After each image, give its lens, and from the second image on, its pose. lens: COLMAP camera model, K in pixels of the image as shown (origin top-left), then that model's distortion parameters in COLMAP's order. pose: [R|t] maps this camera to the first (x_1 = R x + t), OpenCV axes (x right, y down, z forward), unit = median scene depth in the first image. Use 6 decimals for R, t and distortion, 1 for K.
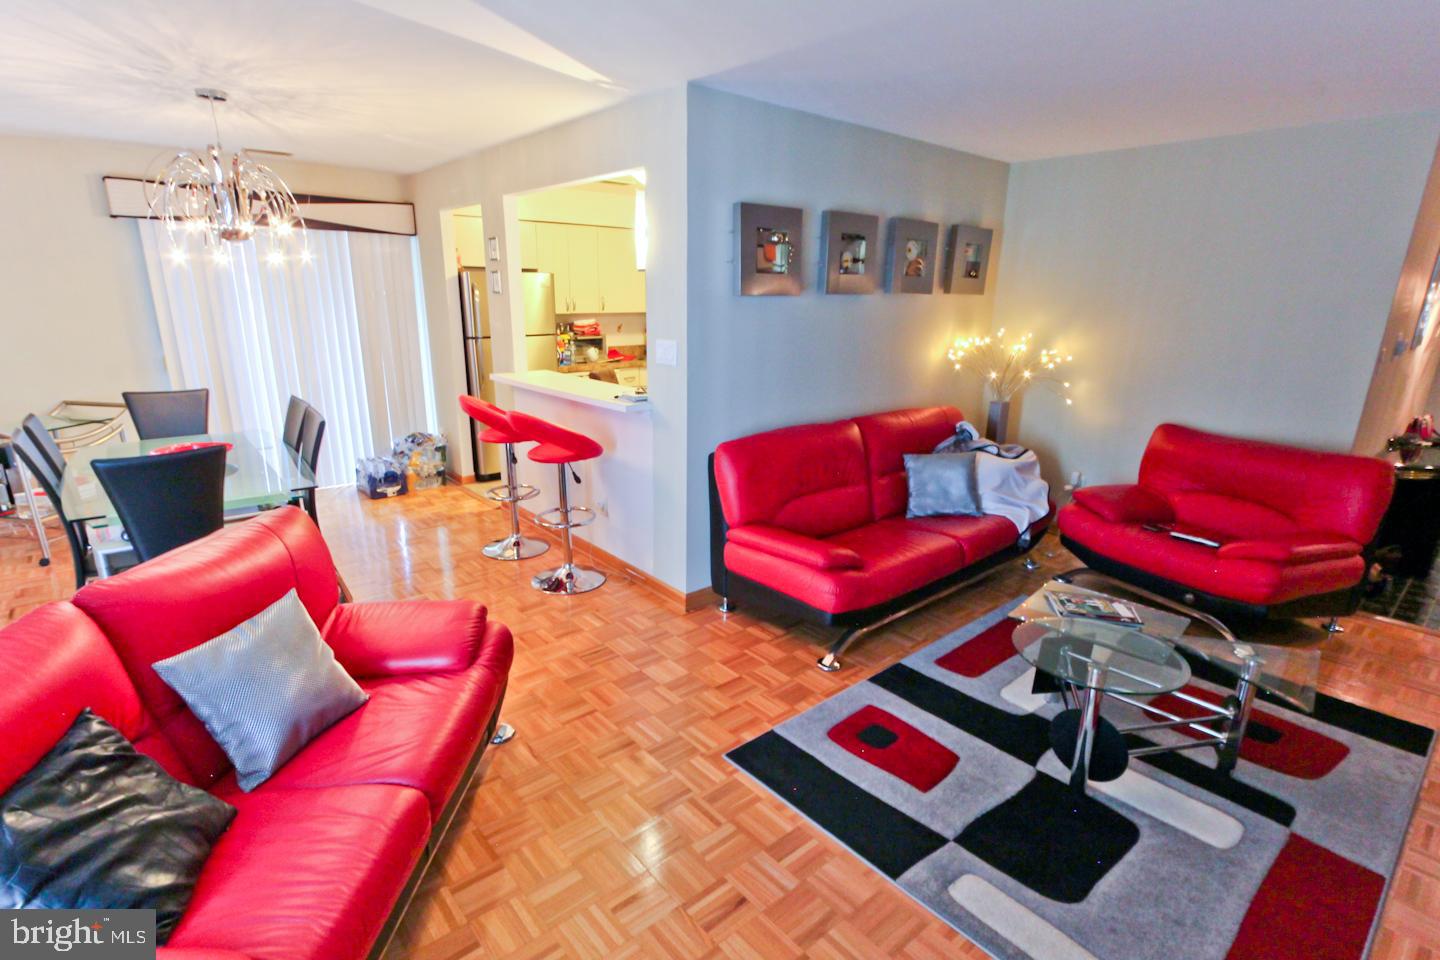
lens RADIAL K [[703.3, 0, 721.0], [0, 703.3, 480.5], [0, 0, 1]] dist [-0.008200, 0.004583]
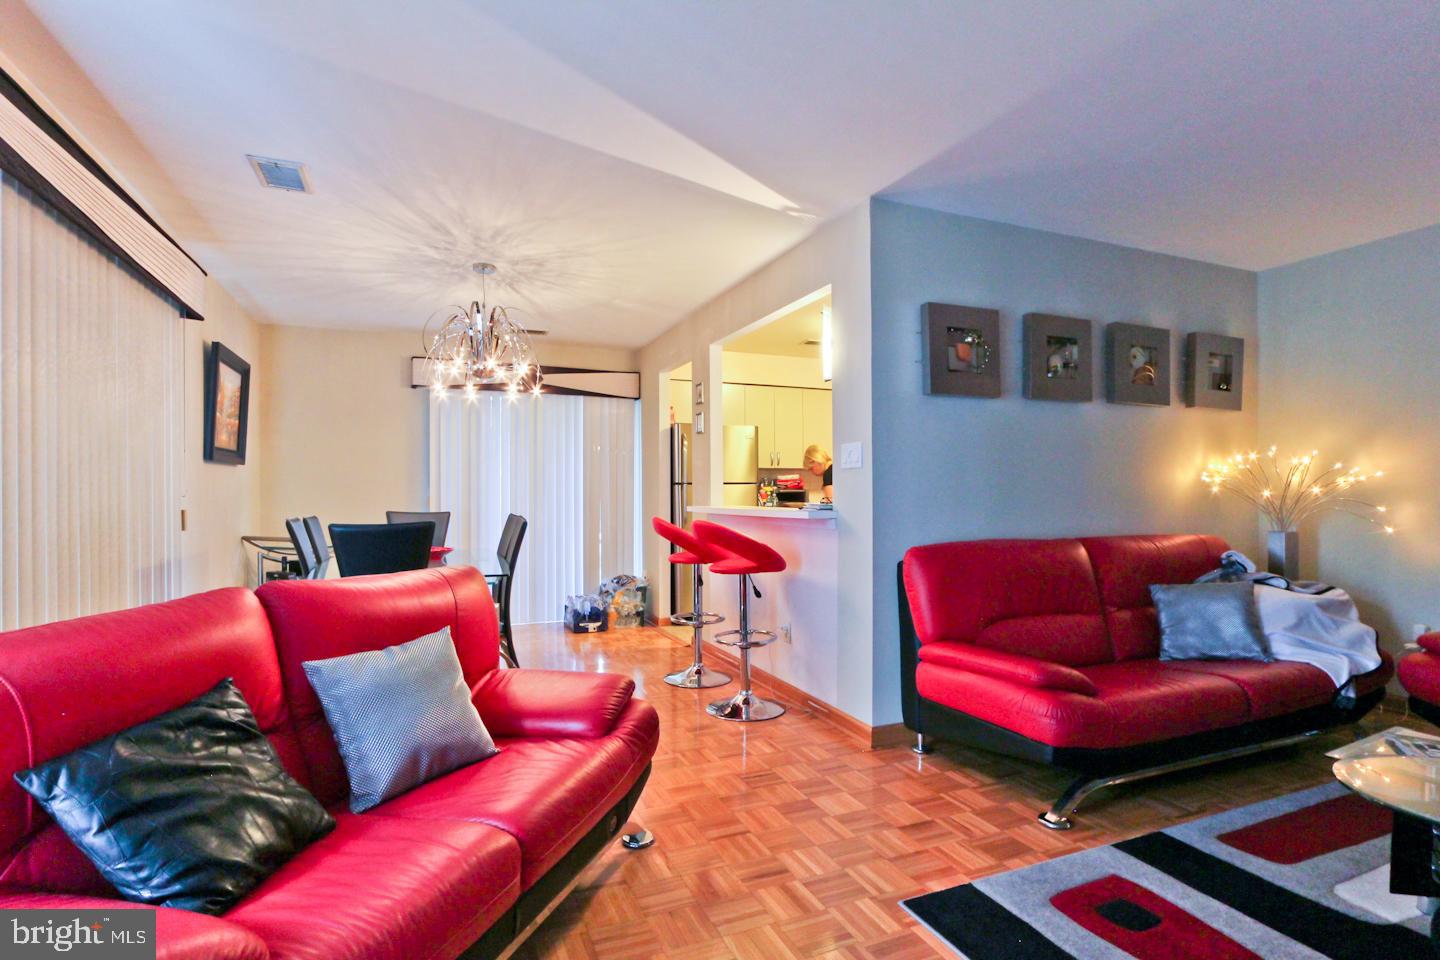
lens RADIAL K [[703.3, 0, 721.9], [0, 703.3, 488.9], [0, 0, 1]] dist [-0.008200, 0.004583]
pose [[0.952191, -0.022346, -0.304685, 0.045019], [-0.062935, 0.961582, -0.267205, 0.128408], [0.298951, 0.273605, 0.914204, 0.089556]]
